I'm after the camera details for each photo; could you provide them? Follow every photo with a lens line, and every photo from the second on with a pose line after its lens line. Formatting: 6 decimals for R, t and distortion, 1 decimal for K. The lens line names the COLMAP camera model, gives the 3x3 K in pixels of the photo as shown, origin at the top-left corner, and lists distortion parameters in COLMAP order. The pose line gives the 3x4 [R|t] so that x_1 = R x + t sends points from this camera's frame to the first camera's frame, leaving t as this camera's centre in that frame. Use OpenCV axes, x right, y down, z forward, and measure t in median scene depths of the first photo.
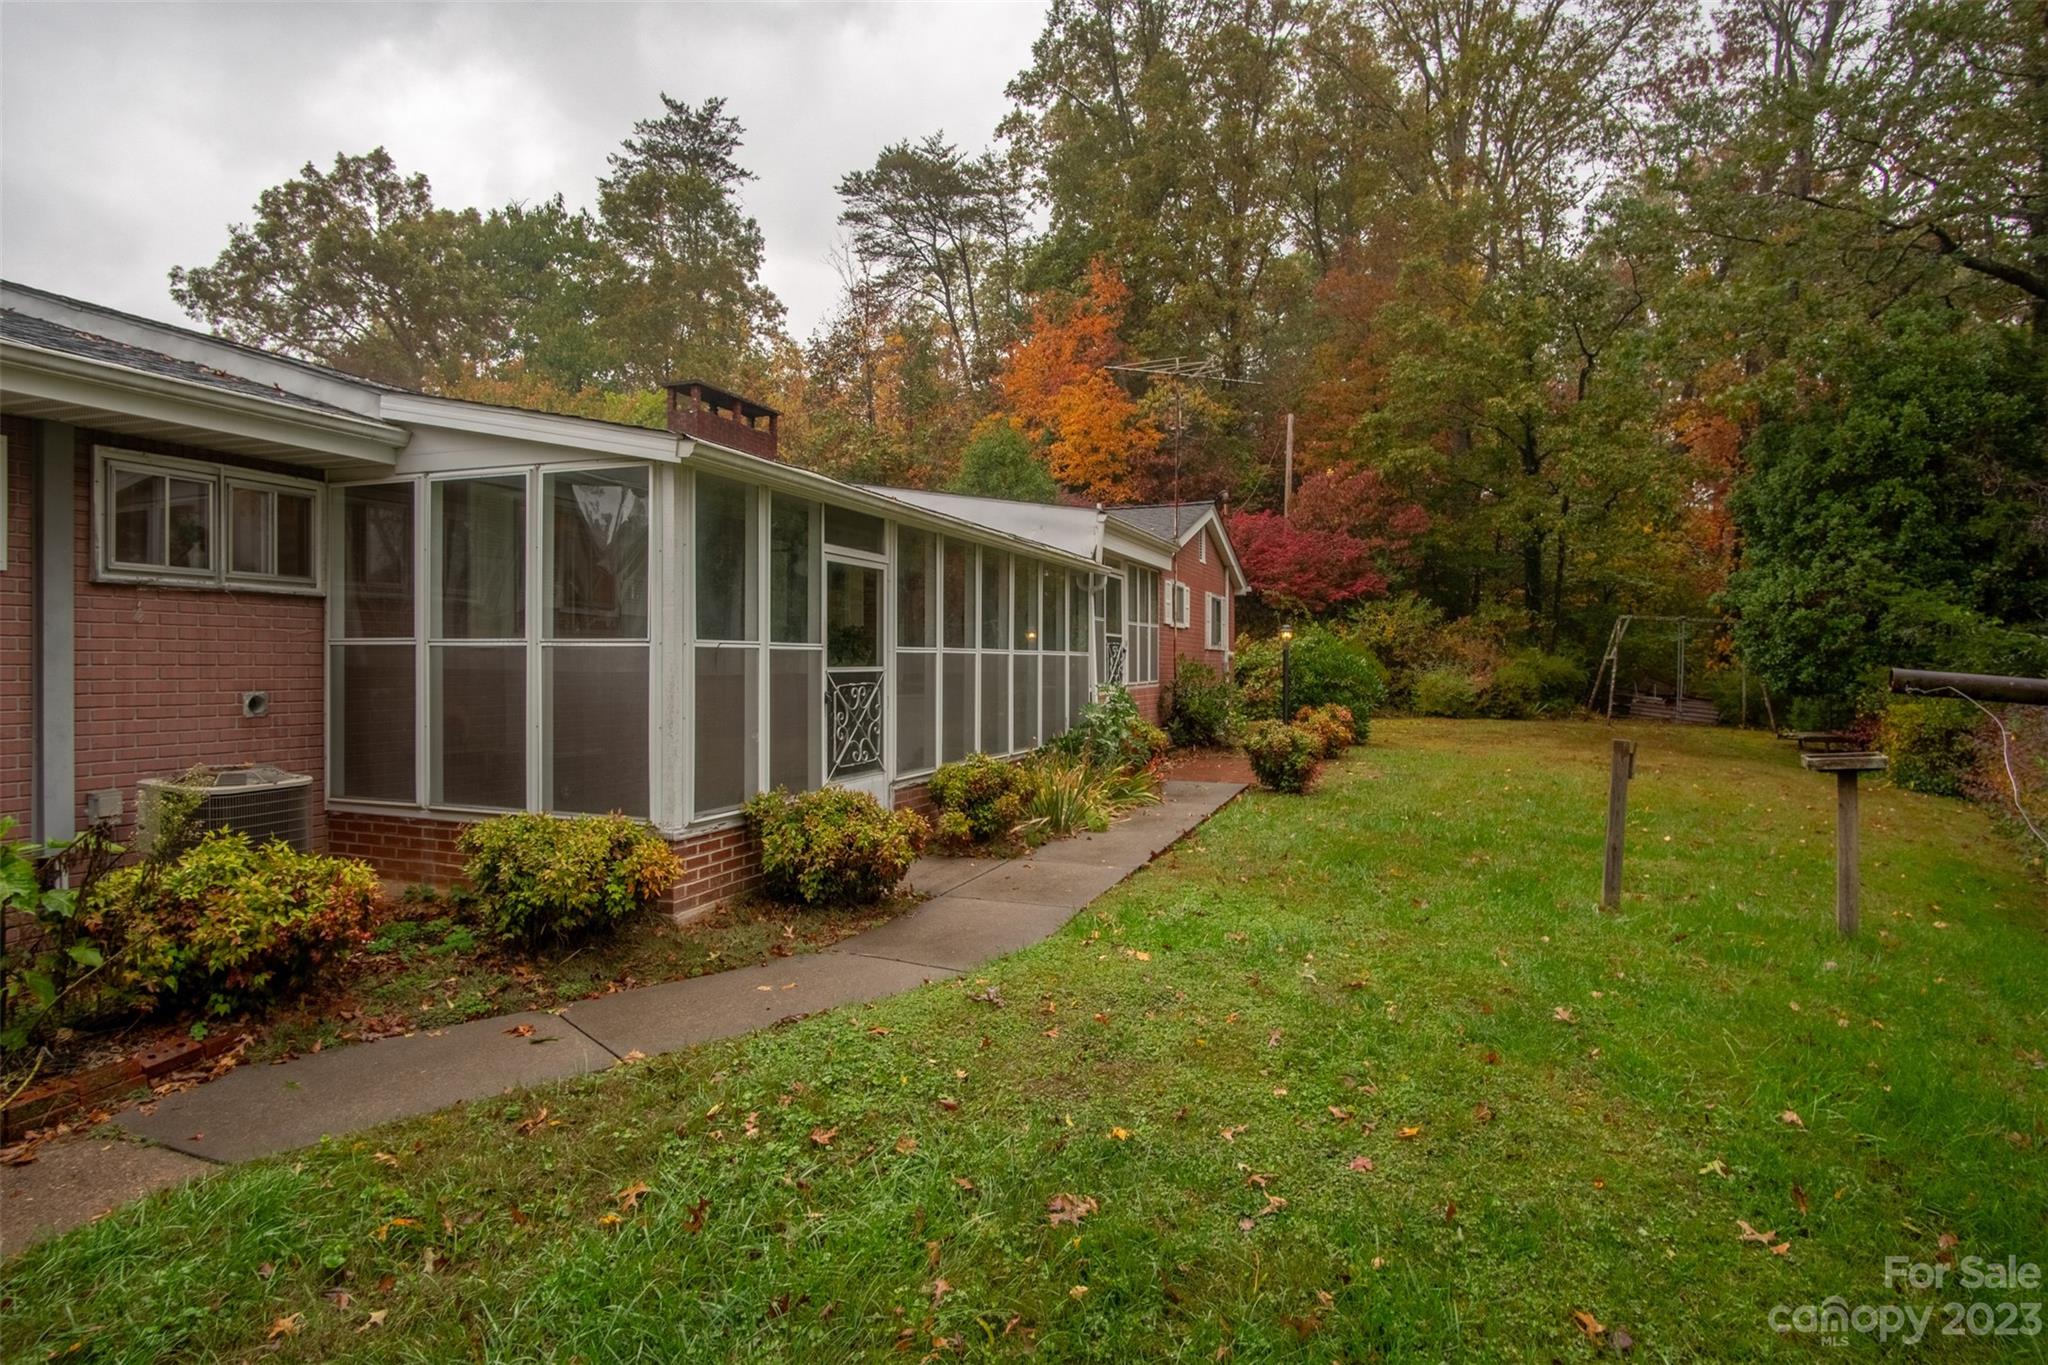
lens RADIAL K [[1110.1, 0, 1028.5], [0, 1110.1, 677.3], [0, 0, 1]] dist [-0.034882, 0.010767]
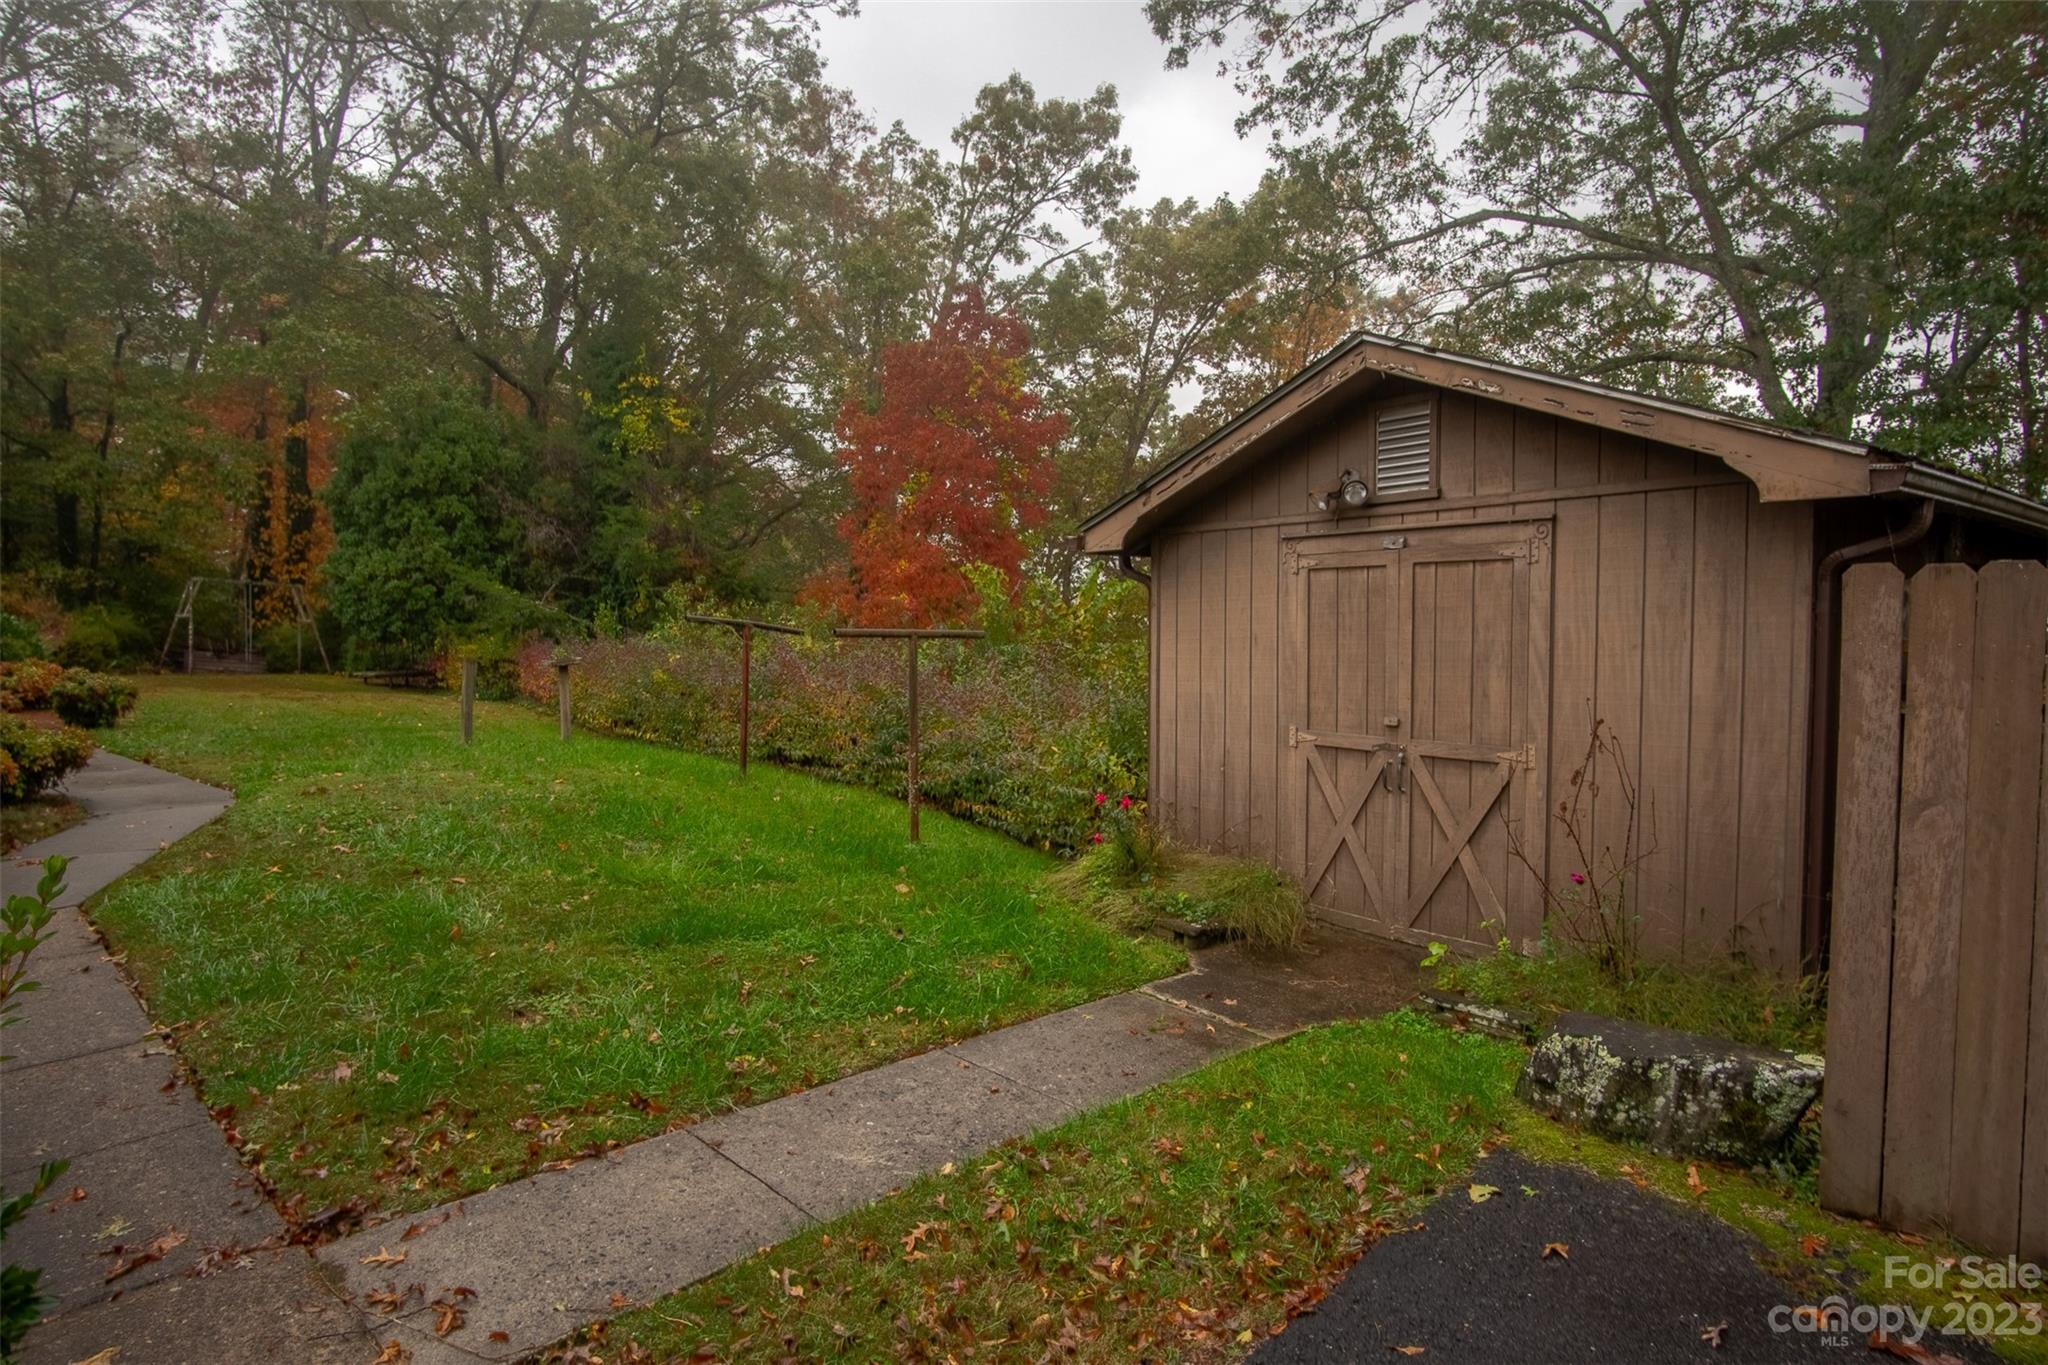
lens RADIAL K [[1110.1, 0, 1025.6], [0, 1110.1, 678.0], [0, 0, 1]] dist [-0.034882, 0.010767]
pose [[0.298035, -0.050439, 0.953221, -0.411700], [0.016032, 0.998727, 0.047834, 0.008692], [-0.954420, 0.001026, 0.298464, -0.200072]]
